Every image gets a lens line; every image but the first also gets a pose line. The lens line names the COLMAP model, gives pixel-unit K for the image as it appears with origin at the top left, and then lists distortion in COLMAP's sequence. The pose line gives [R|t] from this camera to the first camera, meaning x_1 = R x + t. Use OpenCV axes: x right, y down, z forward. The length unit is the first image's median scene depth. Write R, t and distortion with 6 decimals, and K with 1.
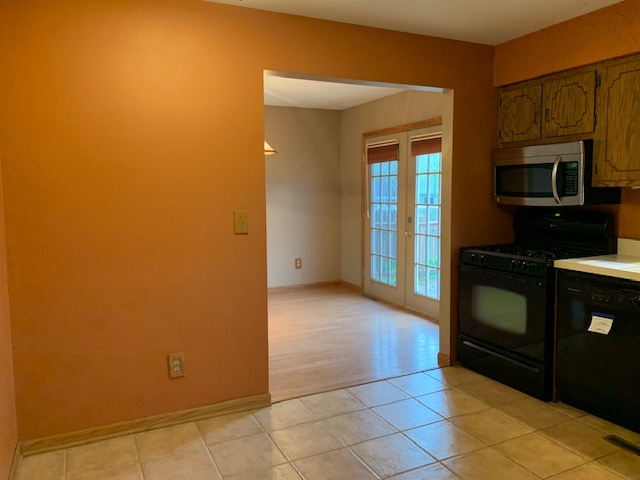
lens RADIAL K [[491.2, 0, 309.6], [0, 491.2, 235.5], [0, 0, 1]] dist [0.039905, -0.052798]
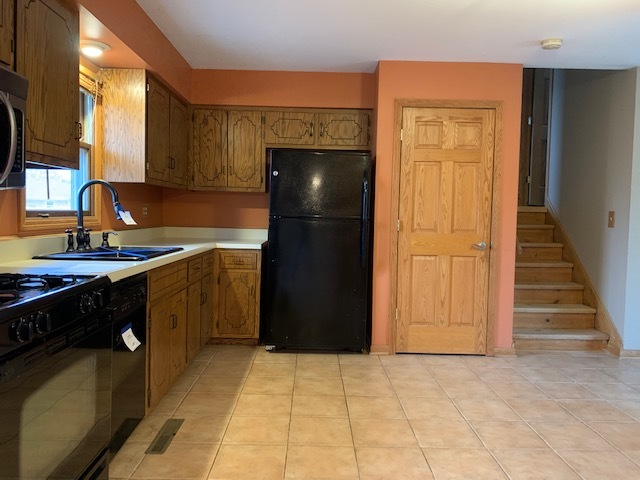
lens RADIAL K [[491.2, 0, 315.0], [0, 491.2, 235.1], [0, 0, 1]] dist [0.039905, -0.052798]
pose [[-0.909529, -0.017744, 0.415261, -0.010741], [0.036956, 0.991679, 0.123317, -0.052013], [-0.413993, 0.127507, -0.901305, 1.110957]]
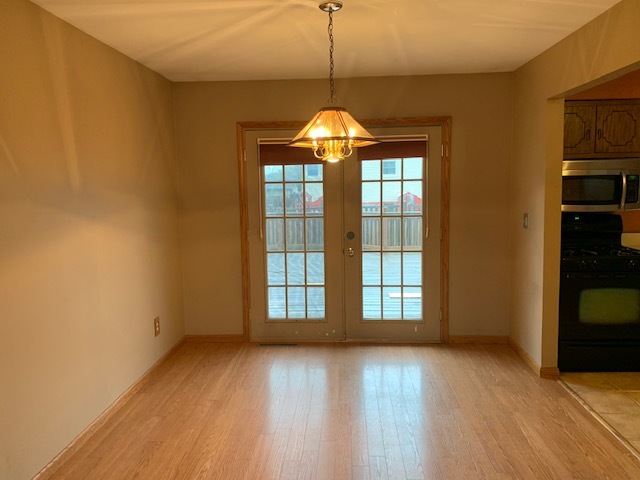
lens RADIAL K [[491.2, 0, 323.2], [0, 491.2, 234.7], [0, 0, 1]] dist [0.039905, -0.052798]
pose [[0.471412, -0.090642, 0.877243, -0.754978], [0.095831, 0.994079, 0.051217, -0.110530], [-0.876691, 0.059923, 0.477307, 0.882826]]
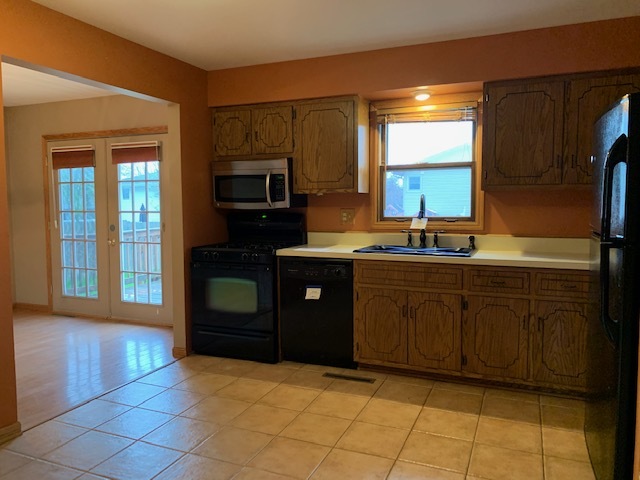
lens RADIAL K [[491.2, 0, 322.5], [0, 491.2, 239.7], [0, 0, 1]] dist [0.039905, -0.052798]
pose [[0.740150, -0.041026, 0.671189, -0.205752], [0.058362, 0.998290, -0.003338, 0.026589], [-0.669904, 0.041643, 0.741279, -0.016673]]
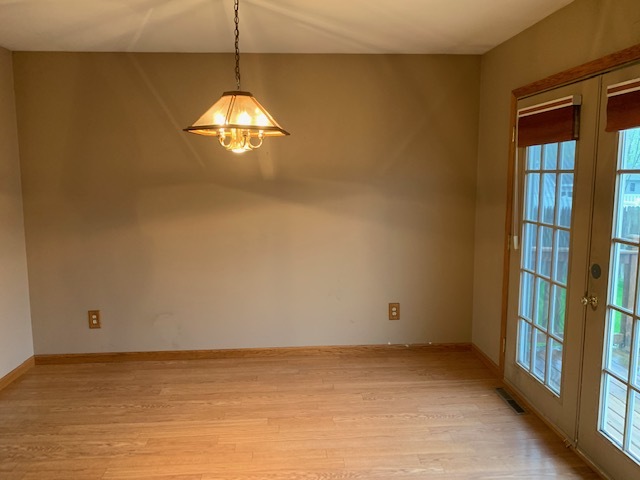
lens RADIAL K [[491.2, 0, 311.3], [0, 491.2, 229.5], [0, 0, 1]] dist [0.039905, -0.052798]
pose [[0.927282, 0.048206, -0.371247, 0.174492], [-0.038317, 0.998688, 0.033971, -0.104091], [0.372397, -0.017276, 0.927913, 0.655294]]
